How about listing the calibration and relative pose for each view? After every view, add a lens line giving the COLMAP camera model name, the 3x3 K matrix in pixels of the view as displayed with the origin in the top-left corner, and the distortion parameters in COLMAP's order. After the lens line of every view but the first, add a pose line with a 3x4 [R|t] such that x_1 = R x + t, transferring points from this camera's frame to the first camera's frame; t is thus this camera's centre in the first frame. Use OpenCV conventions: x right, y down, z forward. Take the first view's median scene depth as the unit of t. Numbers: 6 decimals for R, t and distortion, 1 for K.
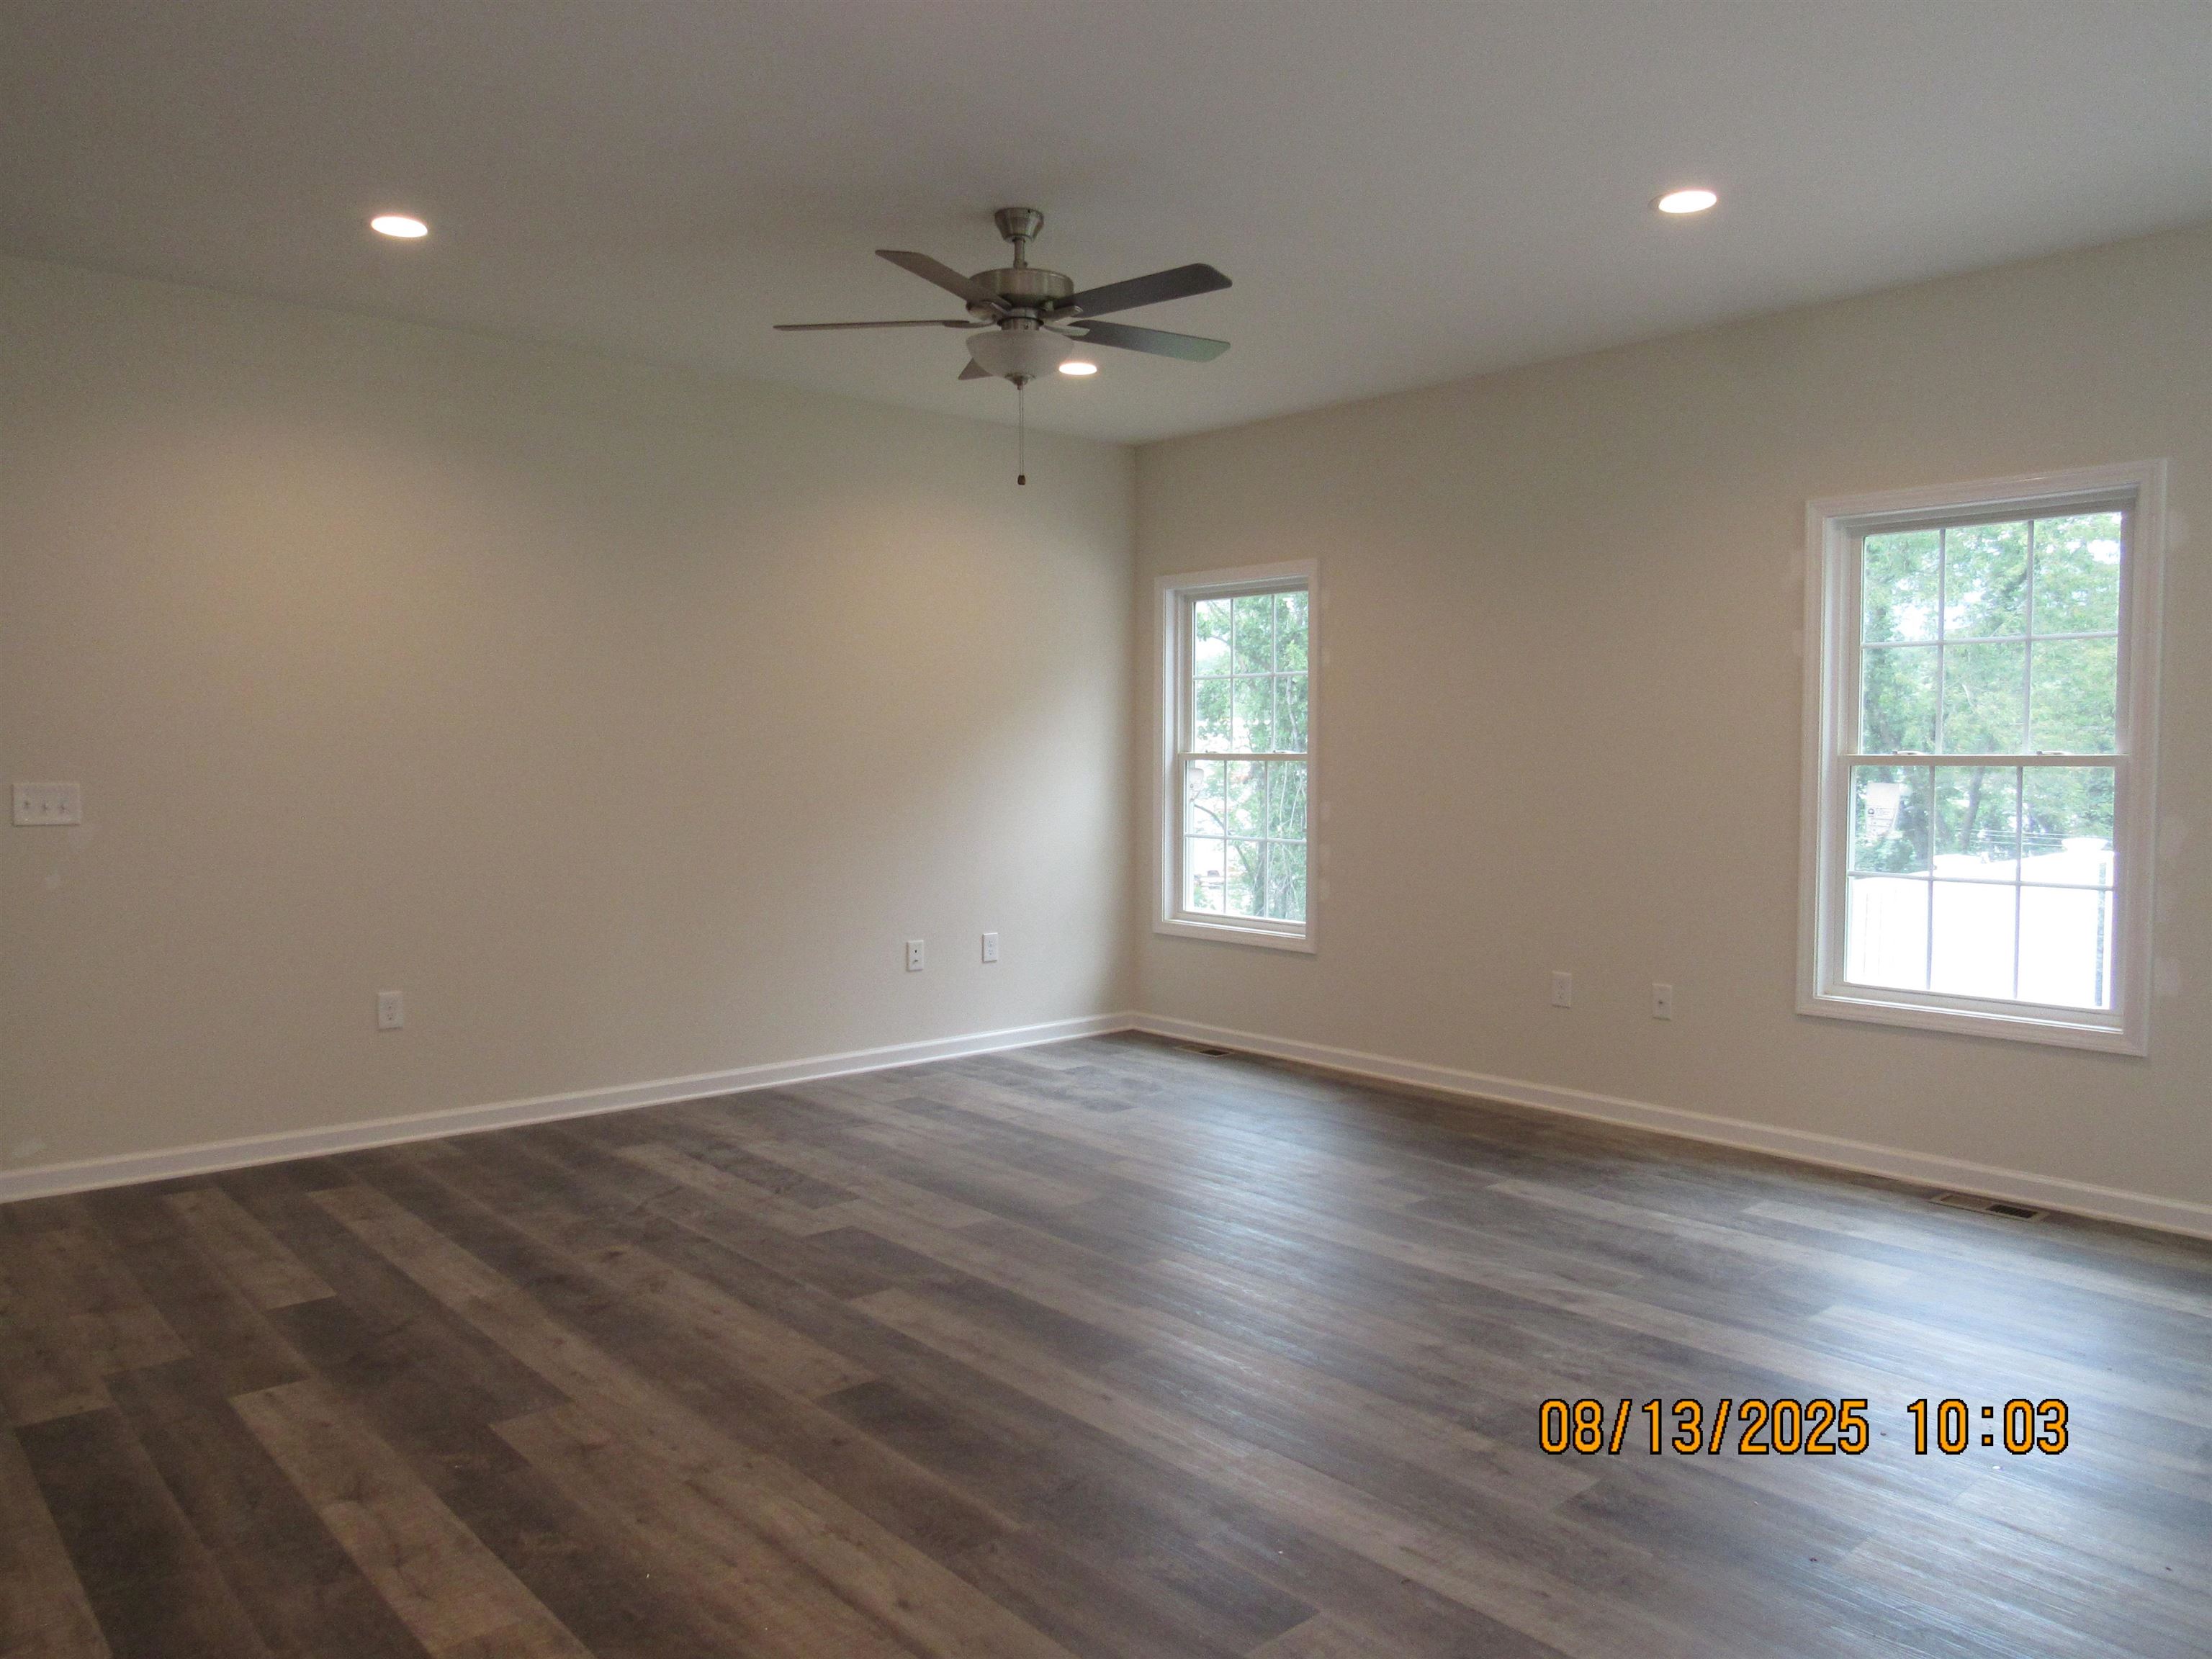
lens RADIAL K [[1595.1, 0, 1067.8], [0, 1595.1, 833.1], [0, 0, 1]] dist [-0.013503, -0.001654]
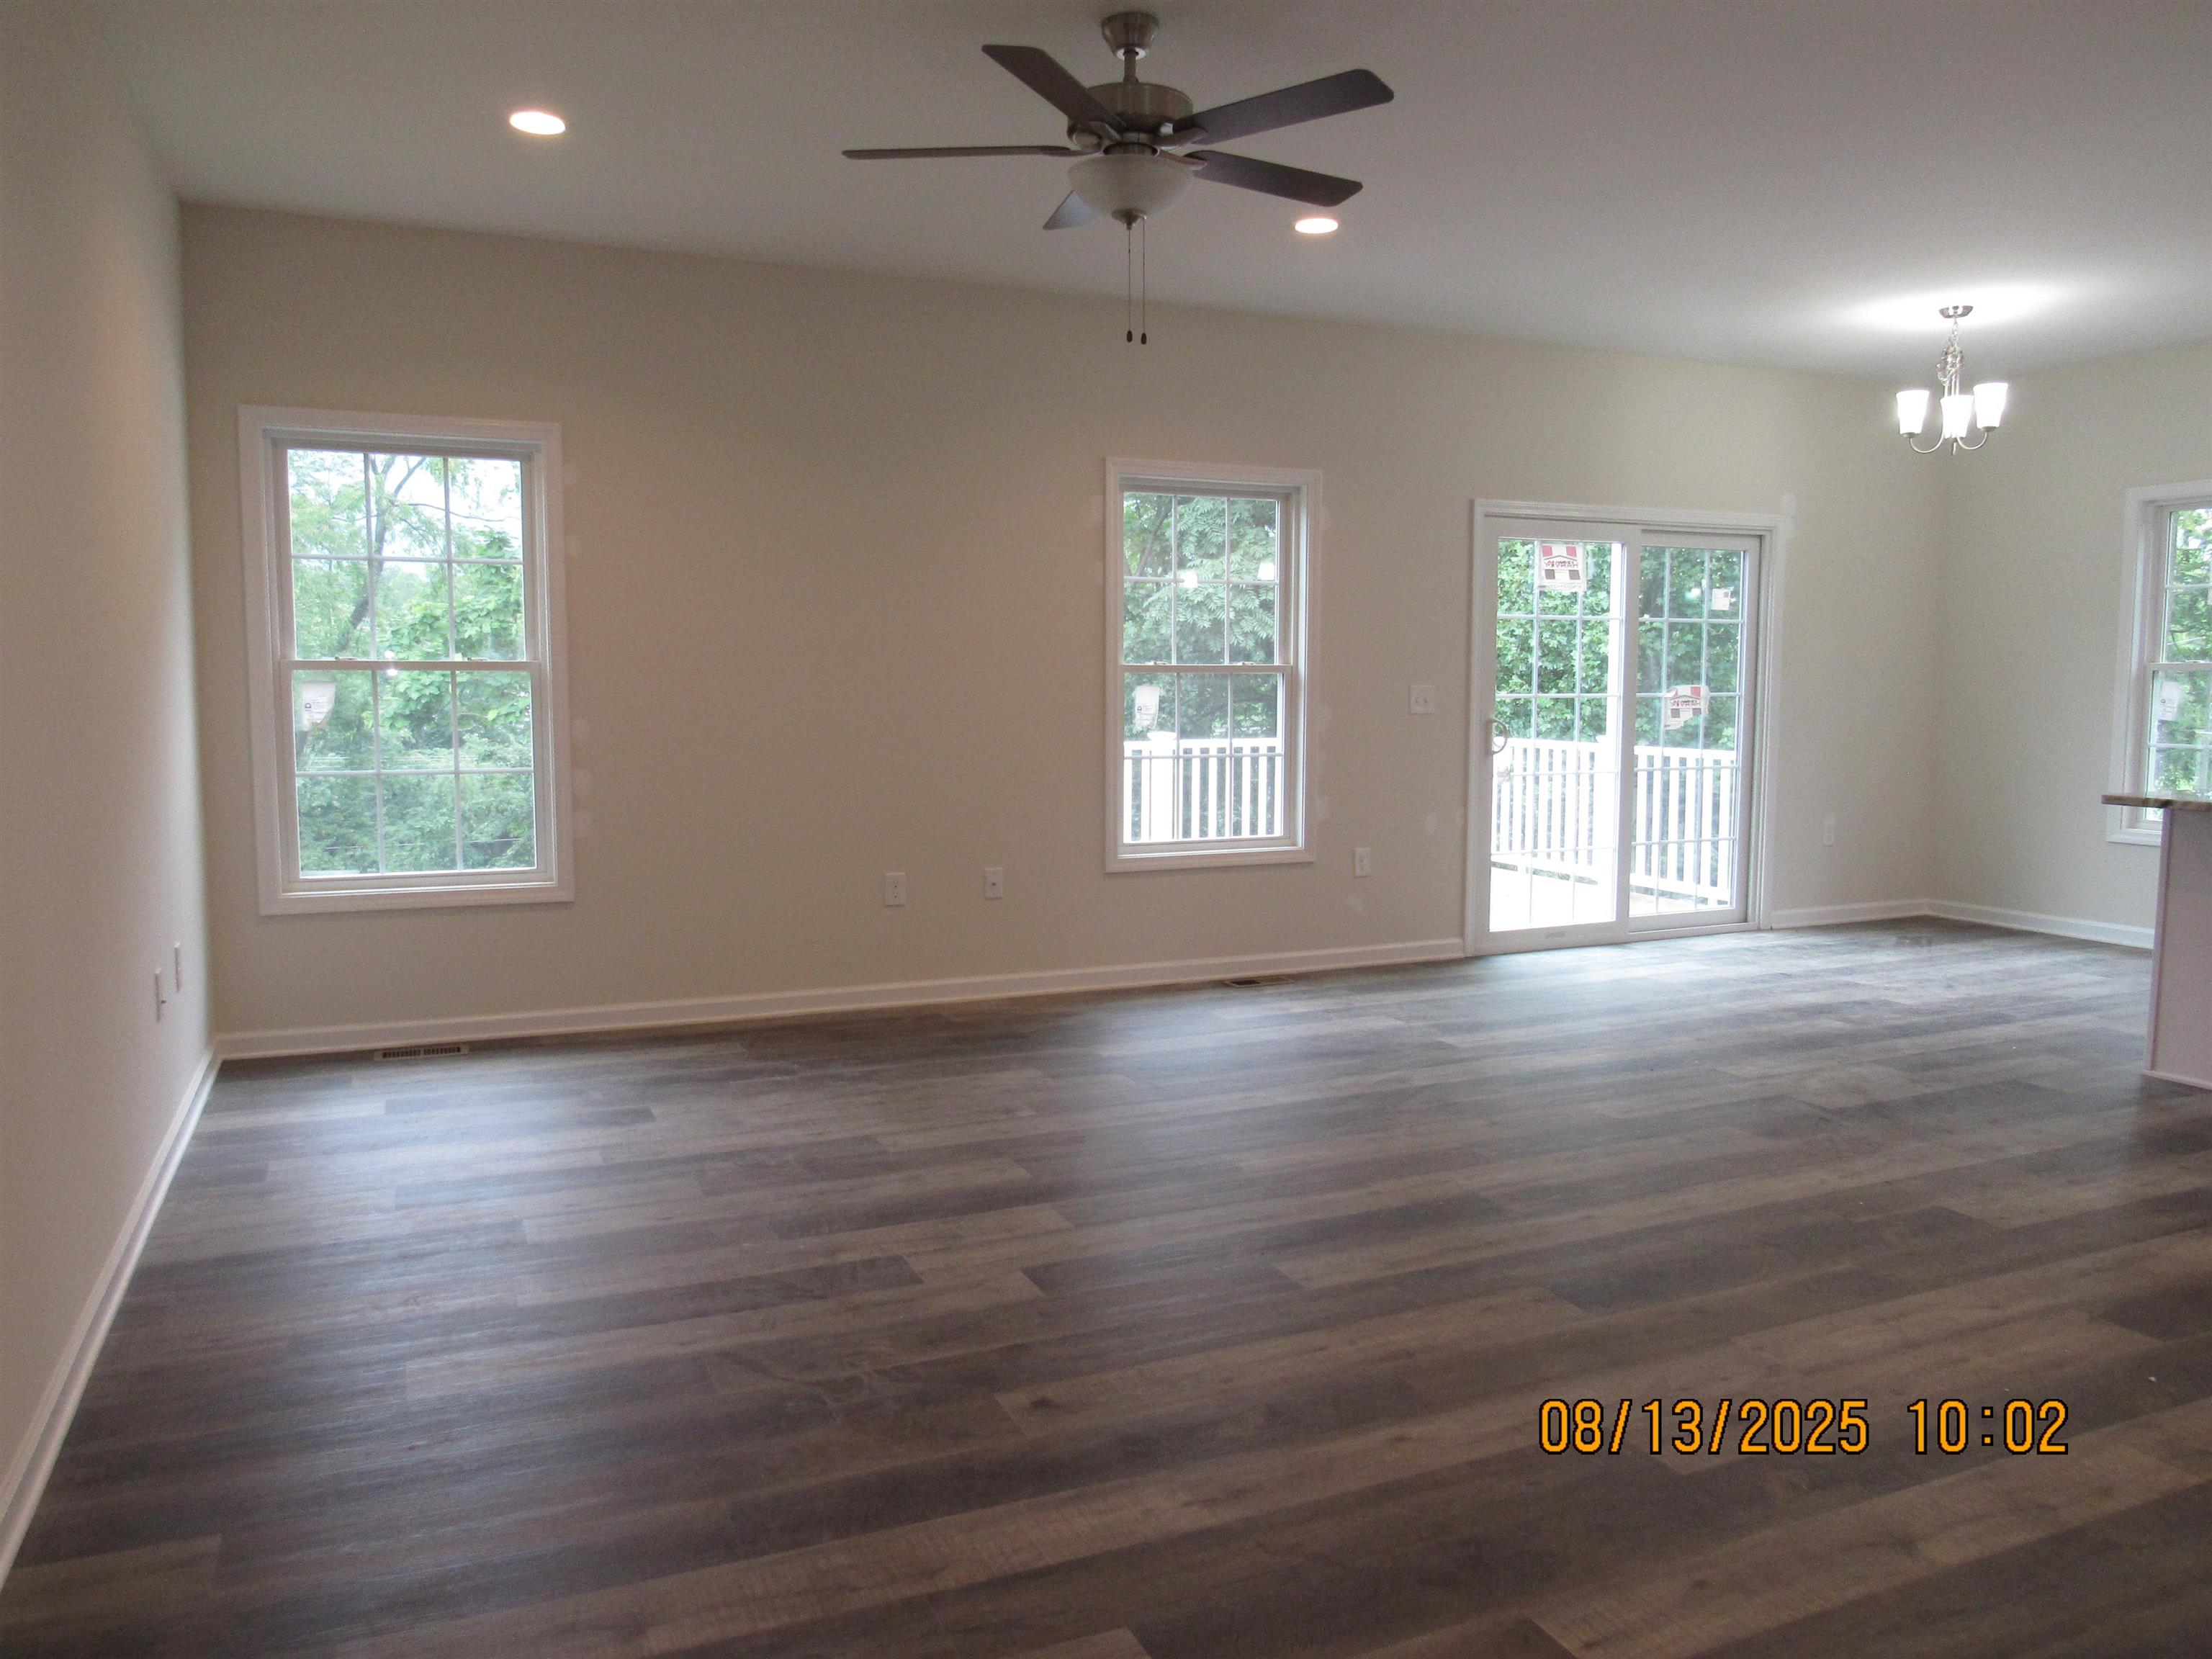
lens RADIAL K [[1597.5, 0, 1101.8], [0, 1597.5, 837.1], [0, 0, 1]] dist [-0.043417, 0.038455]
pose [[0.277106, -0.096462, 0.955985, -0.988354], [0.048315, 0.995088, 0.086403, -0.030385], [-0.959624, 0.022245, 0.280406, 0.872077]]
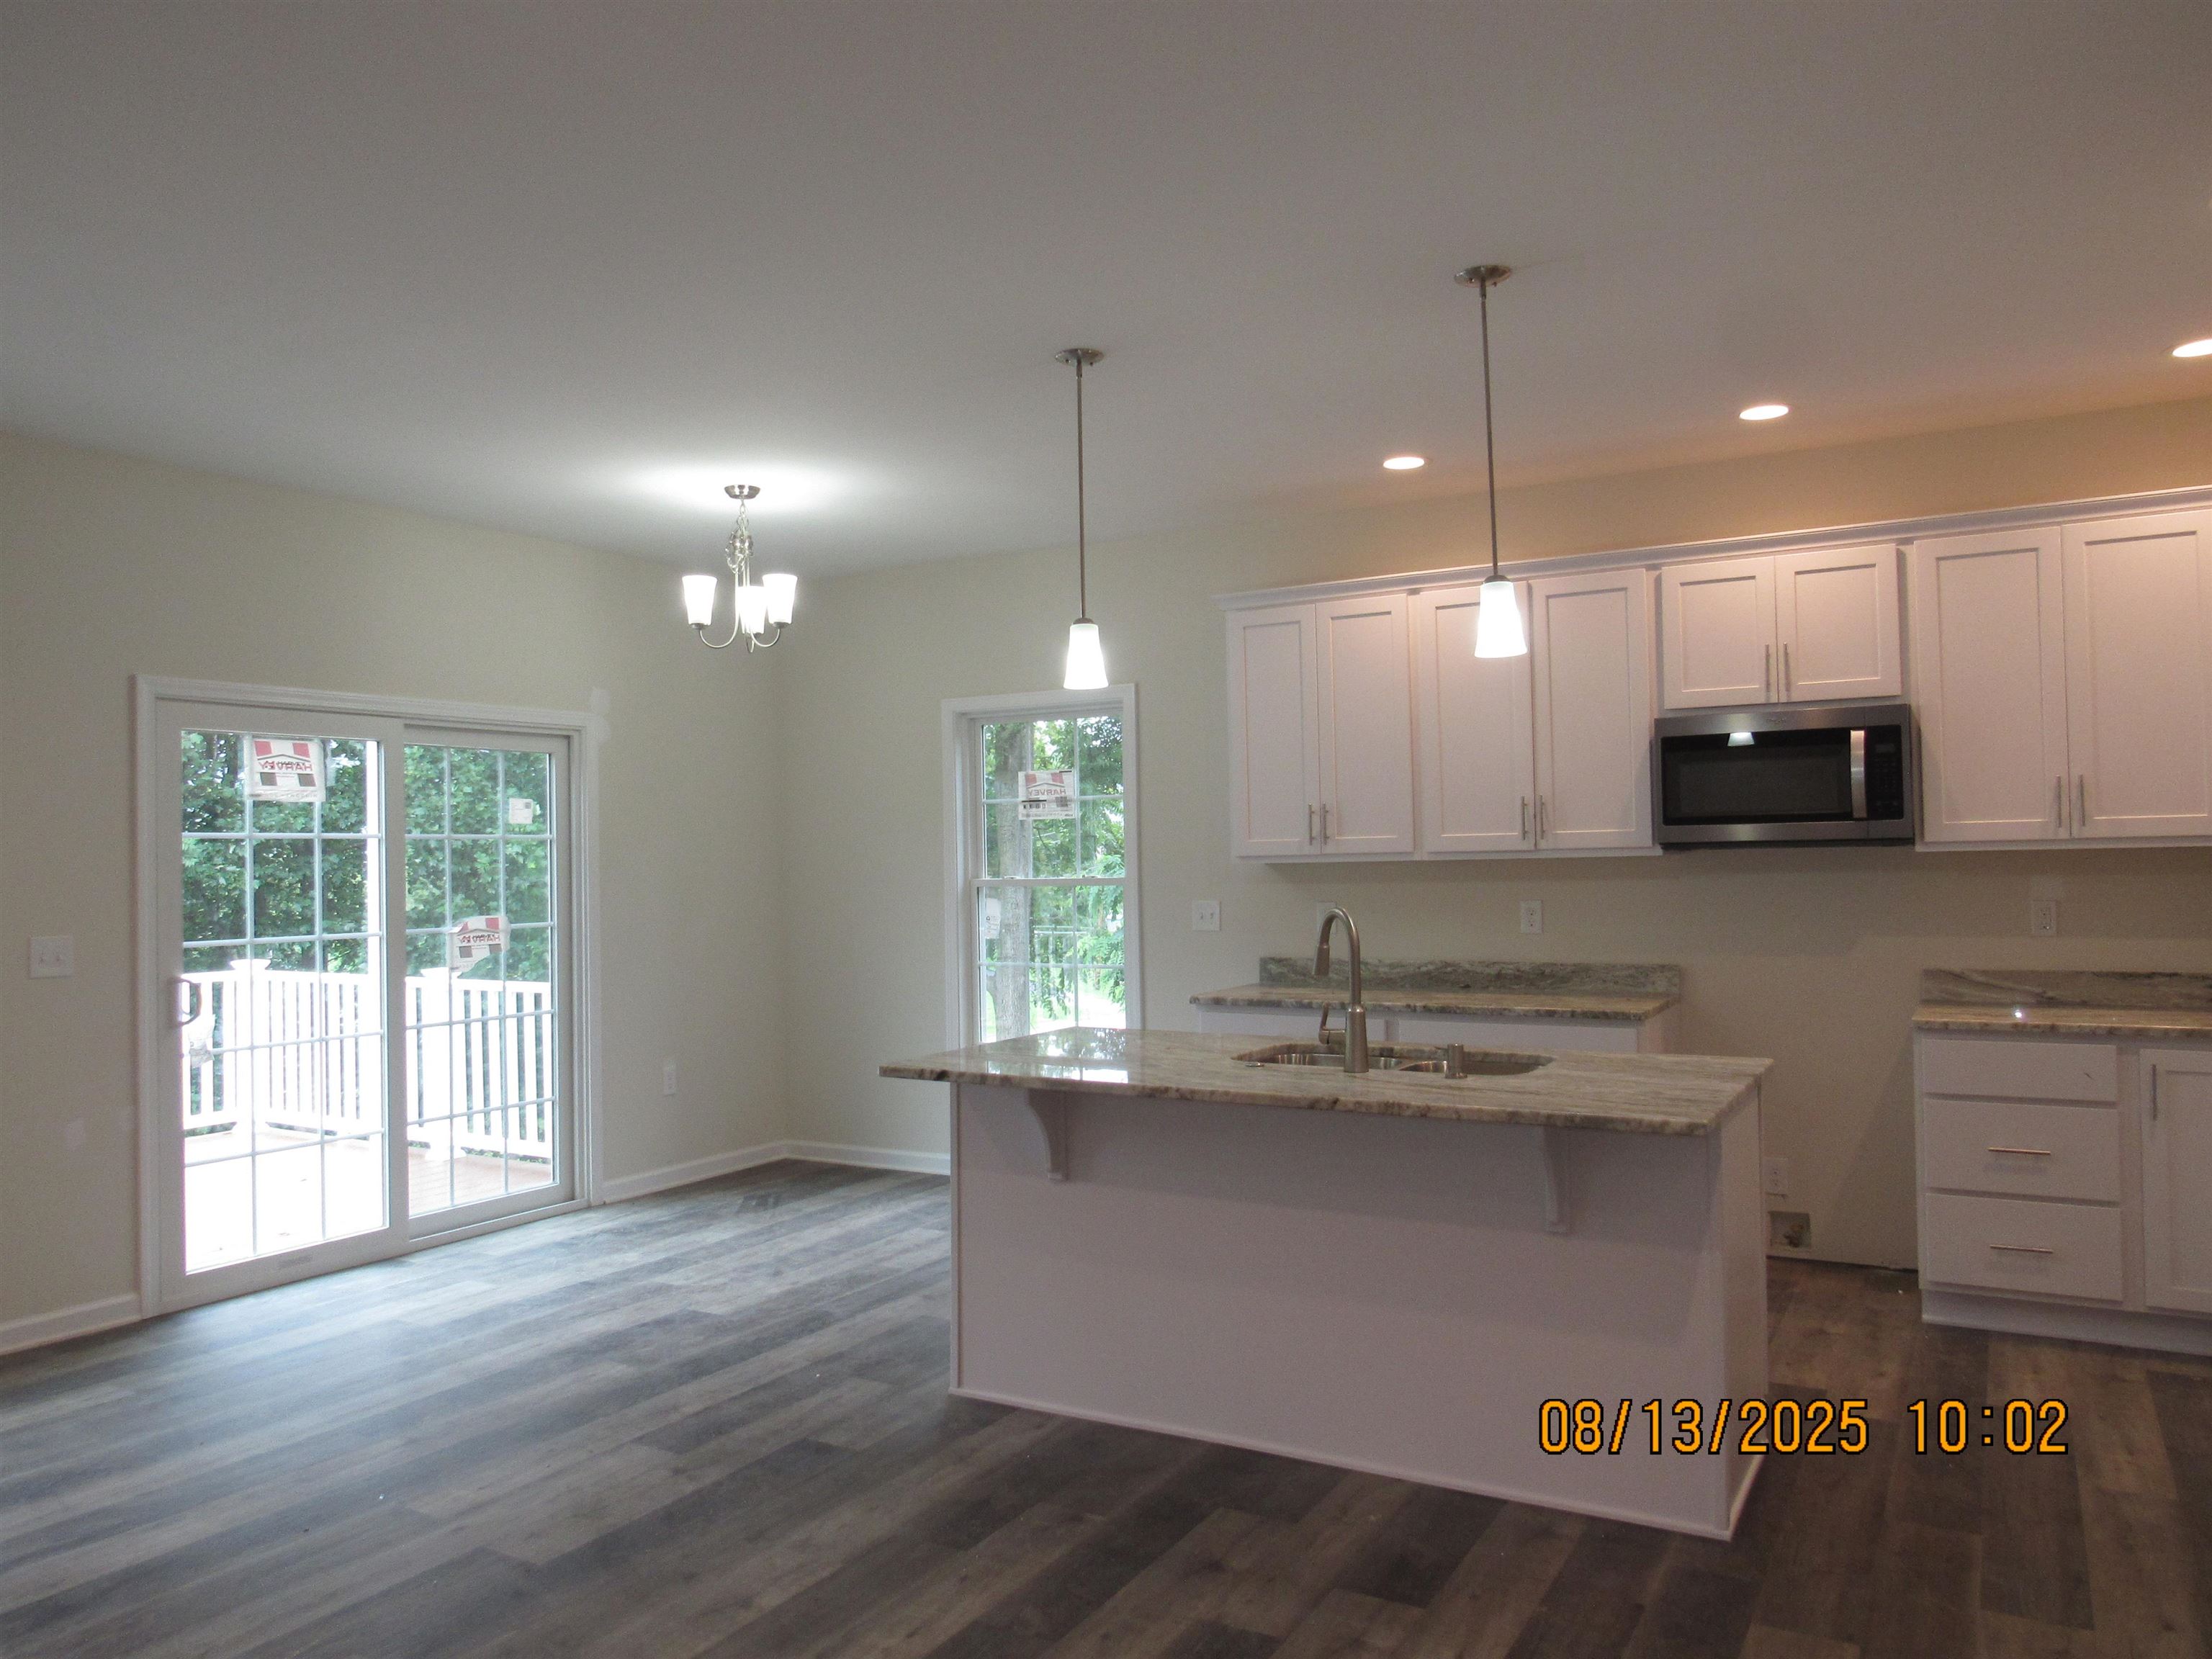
lens RADIAL K [[1581.3, 0, 1111.0], [0, 1581.3, 826.5], [0, 0, 1]] dist [-0.031889, 0.021764]
pose [[-0.337018, 0.024081, 0.941190, -0.573347], [0.061627, 0.998093, -0.003470, -0.058721], [-0.939479, 0.056834, -0.337859, 0.650898]]
